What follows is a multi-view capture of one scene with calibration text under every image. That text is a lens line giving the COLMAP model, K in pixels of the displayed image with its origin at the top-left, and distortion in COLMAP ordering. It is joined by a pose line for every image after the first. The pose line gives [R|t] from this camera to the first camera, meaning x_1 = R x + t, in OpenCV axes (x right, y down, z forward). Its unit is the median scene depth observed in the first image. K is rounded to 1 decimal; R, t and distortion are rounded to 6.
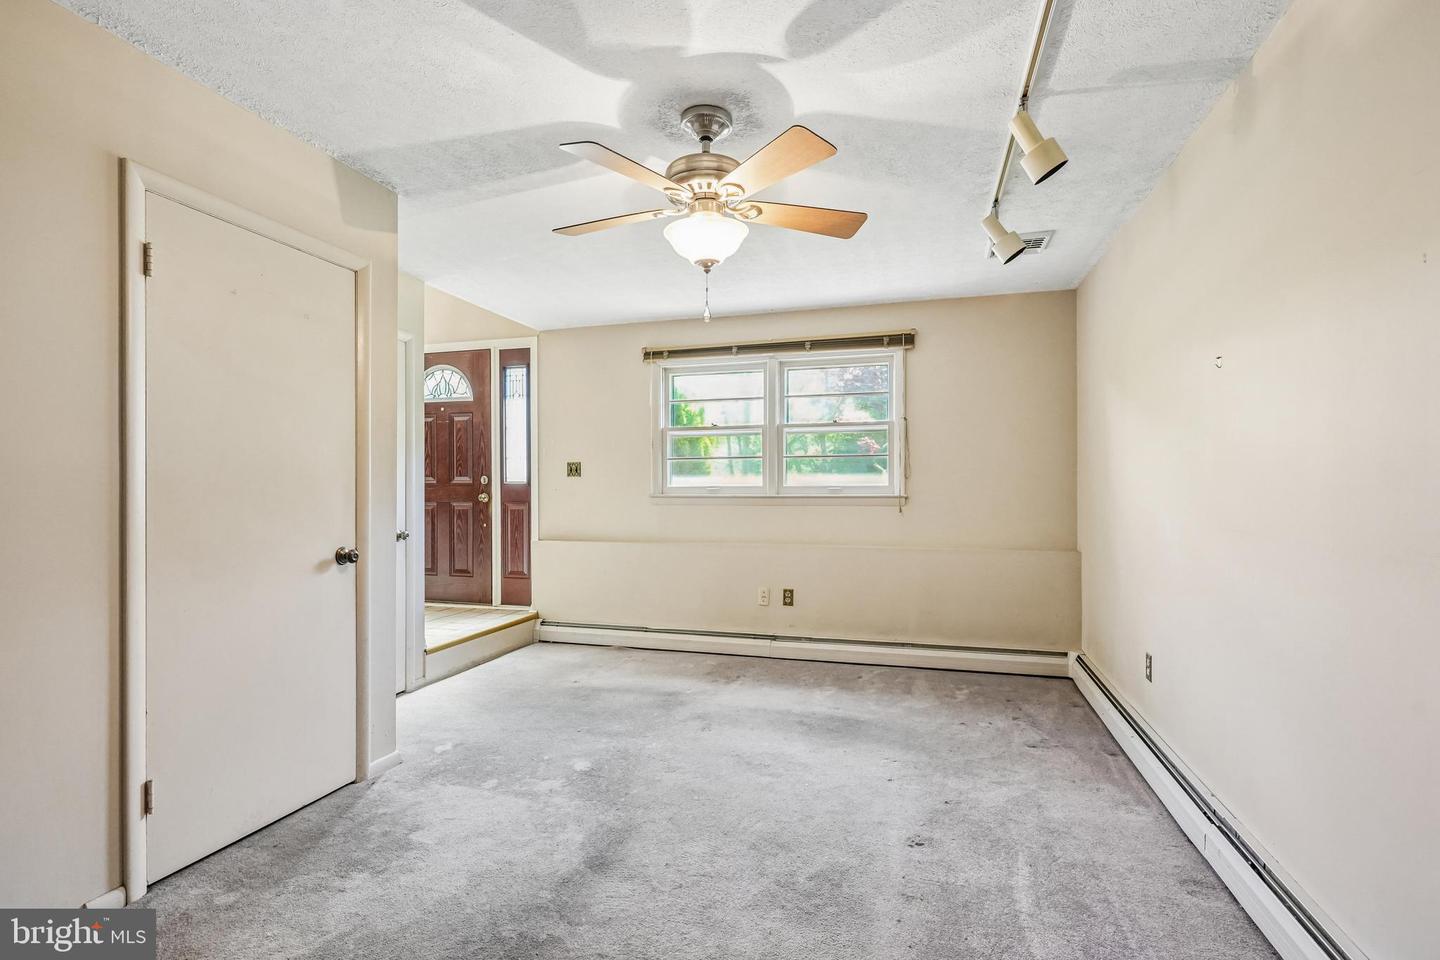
lens RADIAL K [[691.2, 0, 720.0], [0, 691.2, 480.0], [0, 0, 1]] dist [-0.015292, 0.031764]
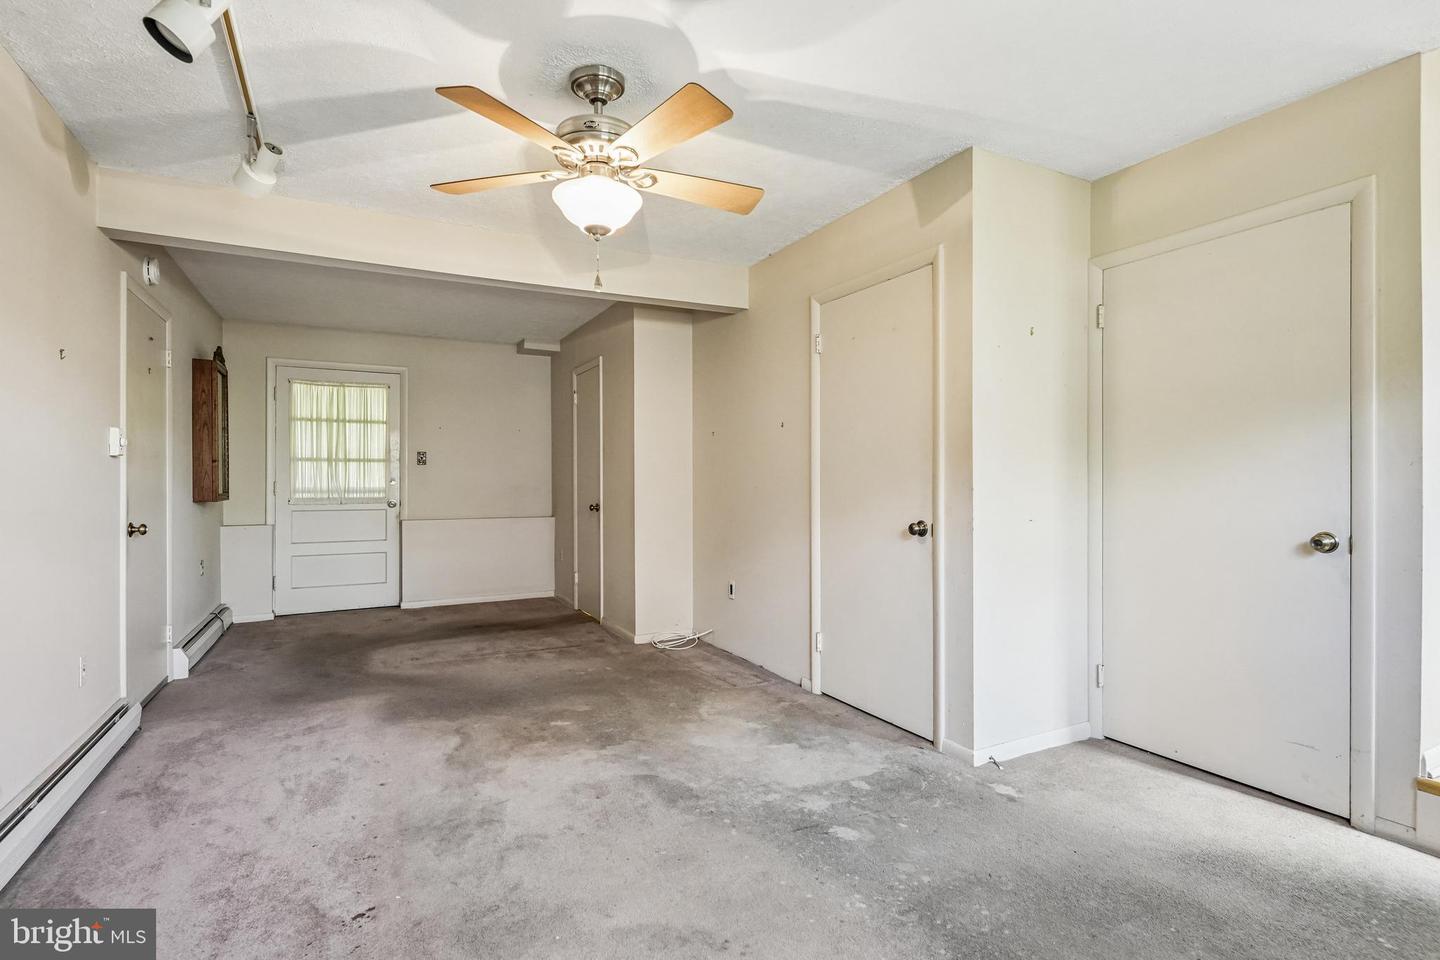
lens RADIAL K [[691.2, 0, 720.0], [0, 691.2, 480.0], [0, 0, 1]] dist [-0.015292, 0.031764]
pose [[-0.711840, 0.001554, -0.702340, 0.505685], [0.013735, 0.999837, -0.011708, 0.042504], [0.702207, -0.017981, -0.711746, 1.714412]]
